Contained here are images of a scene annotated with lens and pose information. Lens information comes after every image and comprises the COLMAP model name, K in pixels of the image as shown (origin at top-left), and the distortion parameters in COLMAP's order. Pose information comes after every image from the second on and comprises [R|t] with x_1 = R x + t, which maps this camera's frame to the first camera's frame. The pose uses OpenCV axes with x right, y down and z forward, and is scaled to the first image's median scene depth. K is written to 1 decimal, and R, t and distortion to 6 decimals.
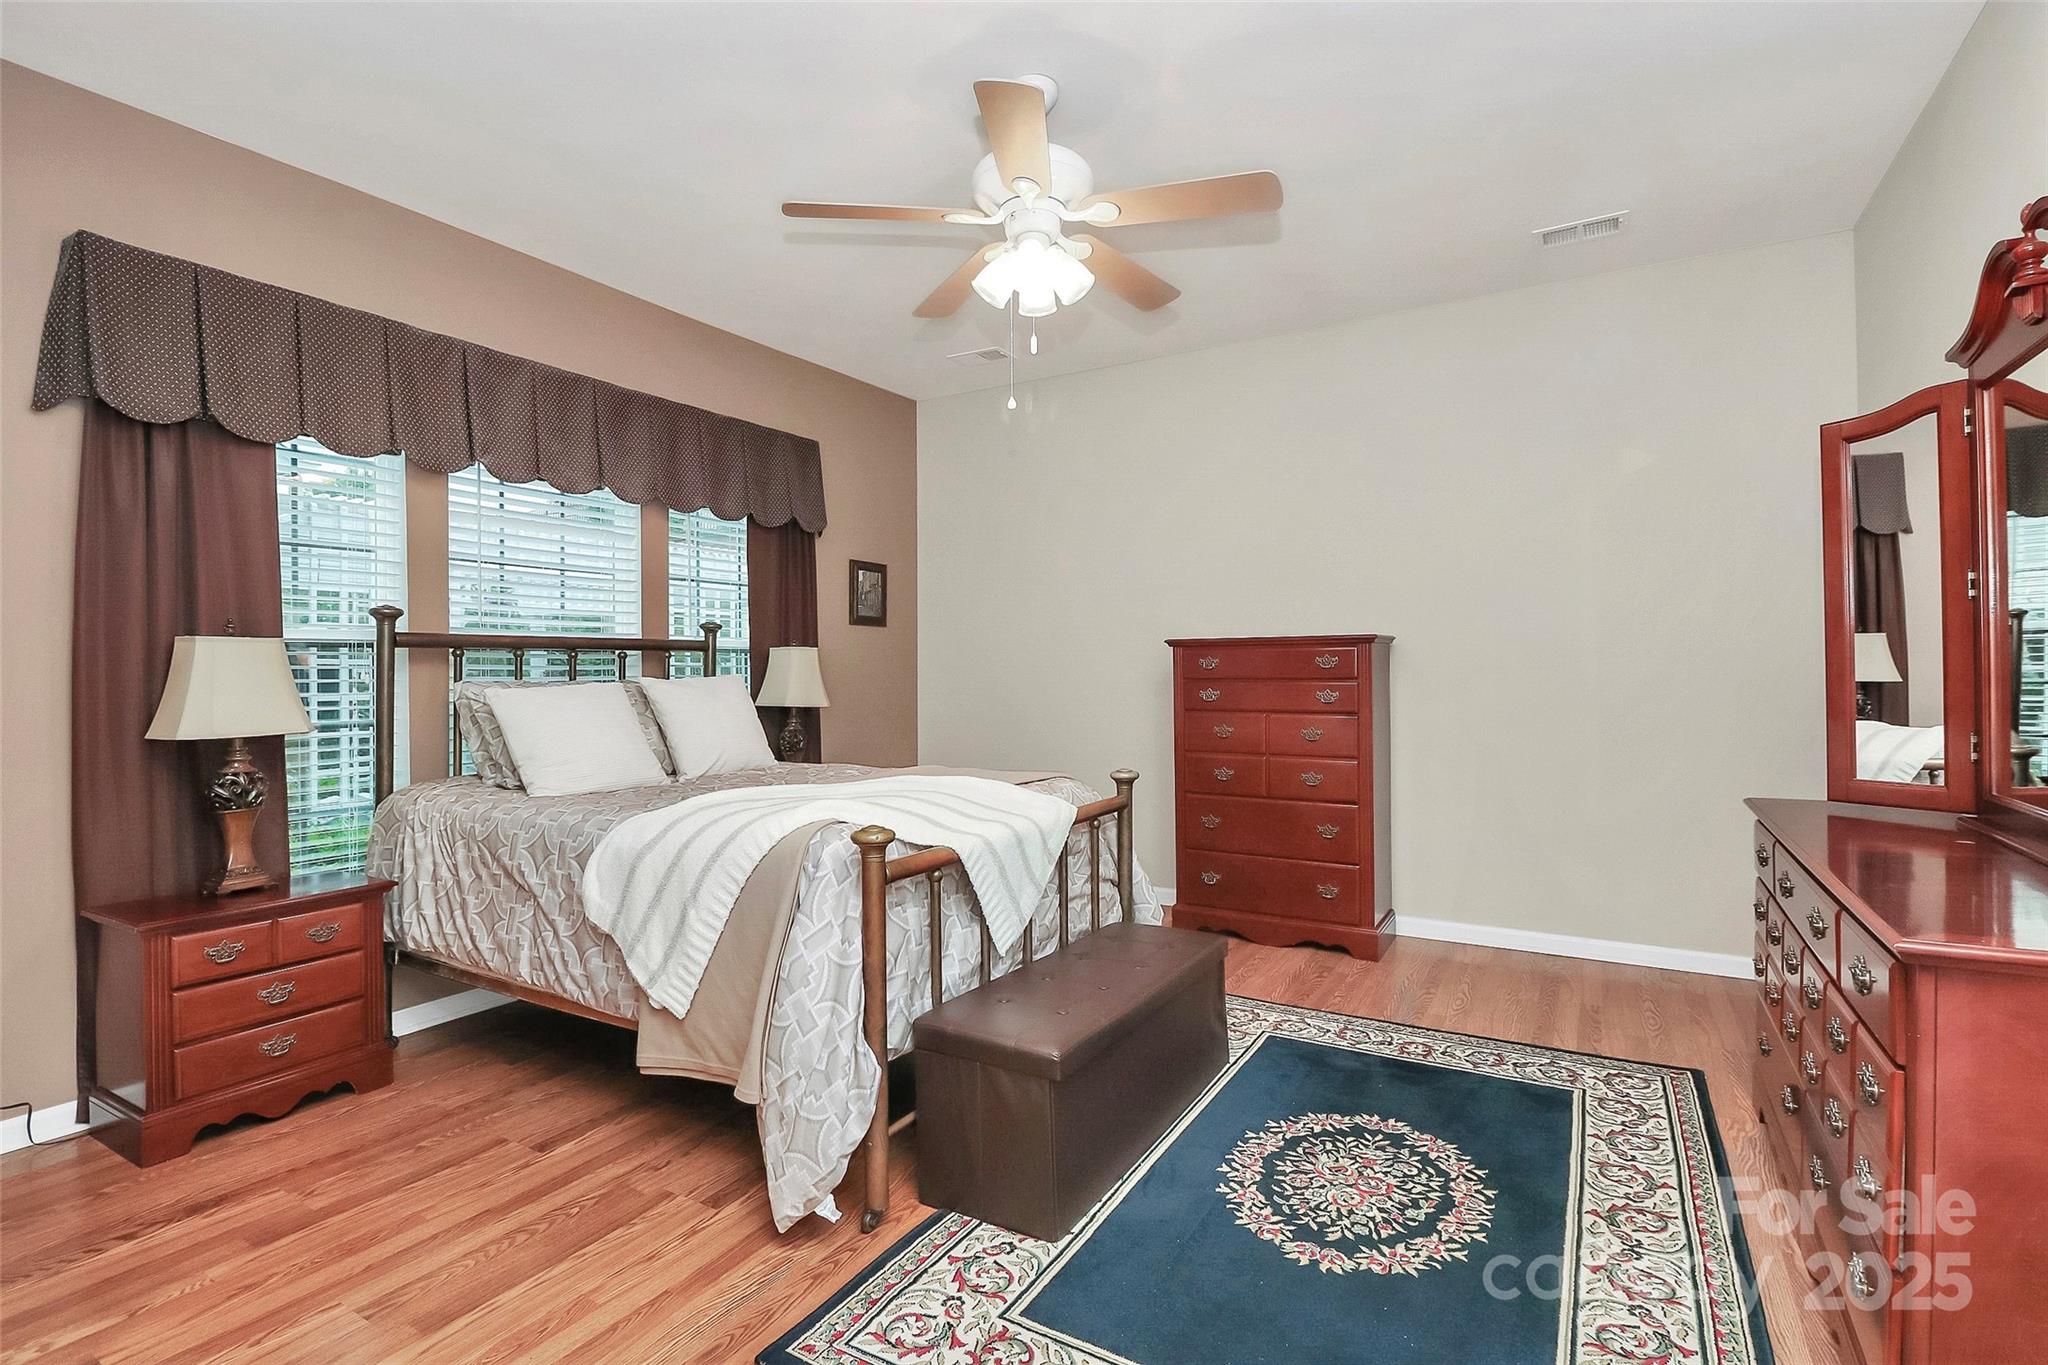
lens RADIAL K [[1000.9, 0, 1007.7], [0, 1000.9, 665.8], [0, 0, 1]] dist [-0.001105, -0.001037]
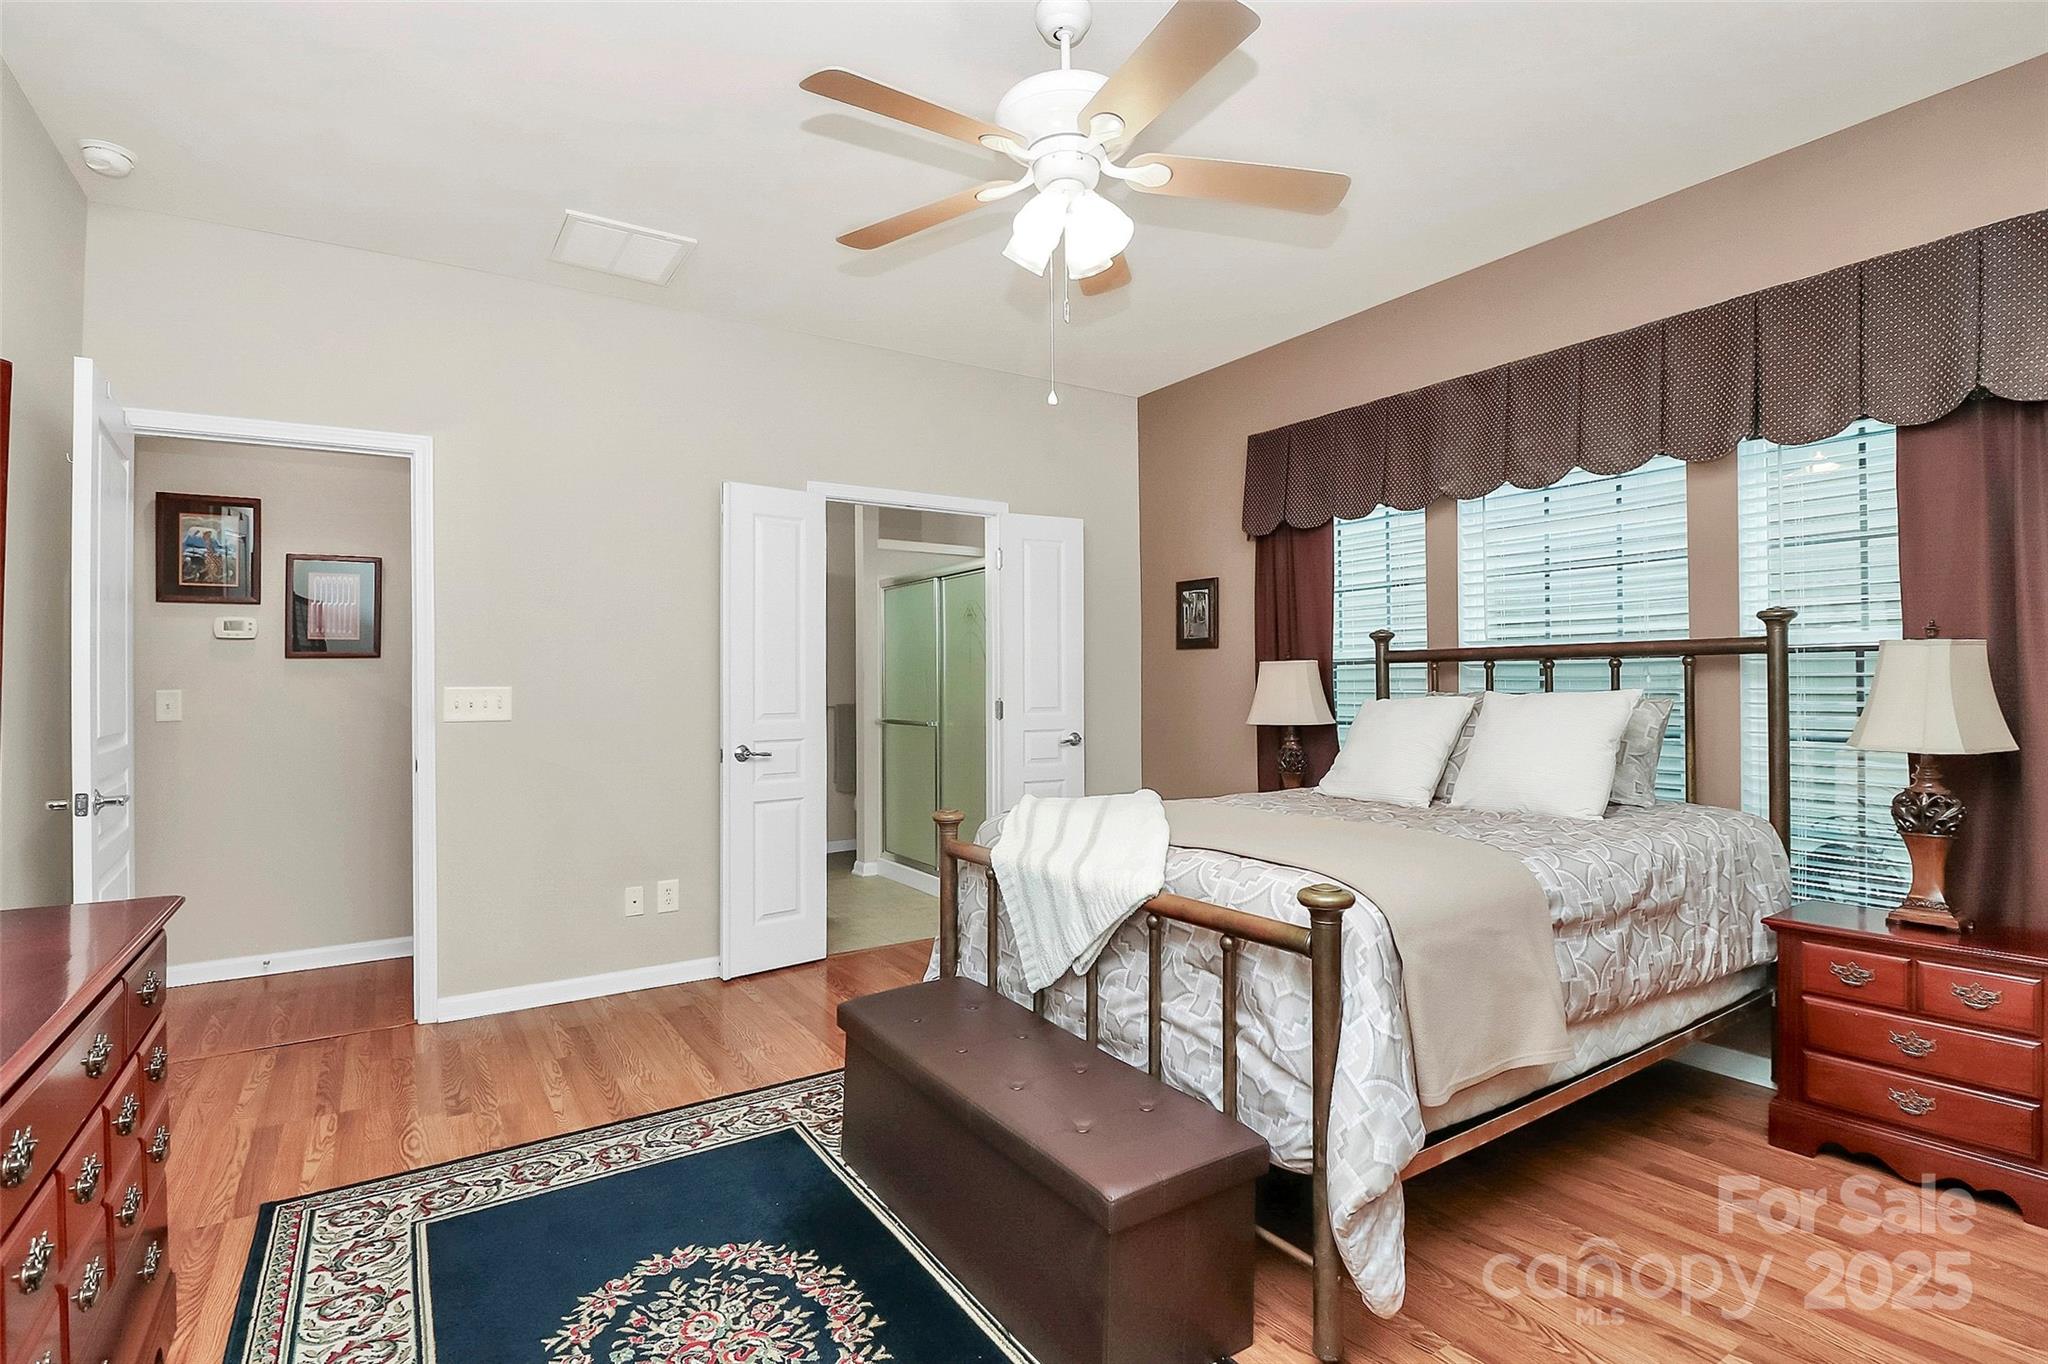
lens RADIAL K [[962.2, 0, 1024.0], [0, 962.2, 682.0], [0, 0, 1]] dist [-0.019622, 0.000241]
pose [[-0.432077, 0.009960, -0.901781, 0.867055], [0.014622, 0.999885, 0.004038, -0.008265], [0.901718, -0.011441, -0.432173, 1.475168]]
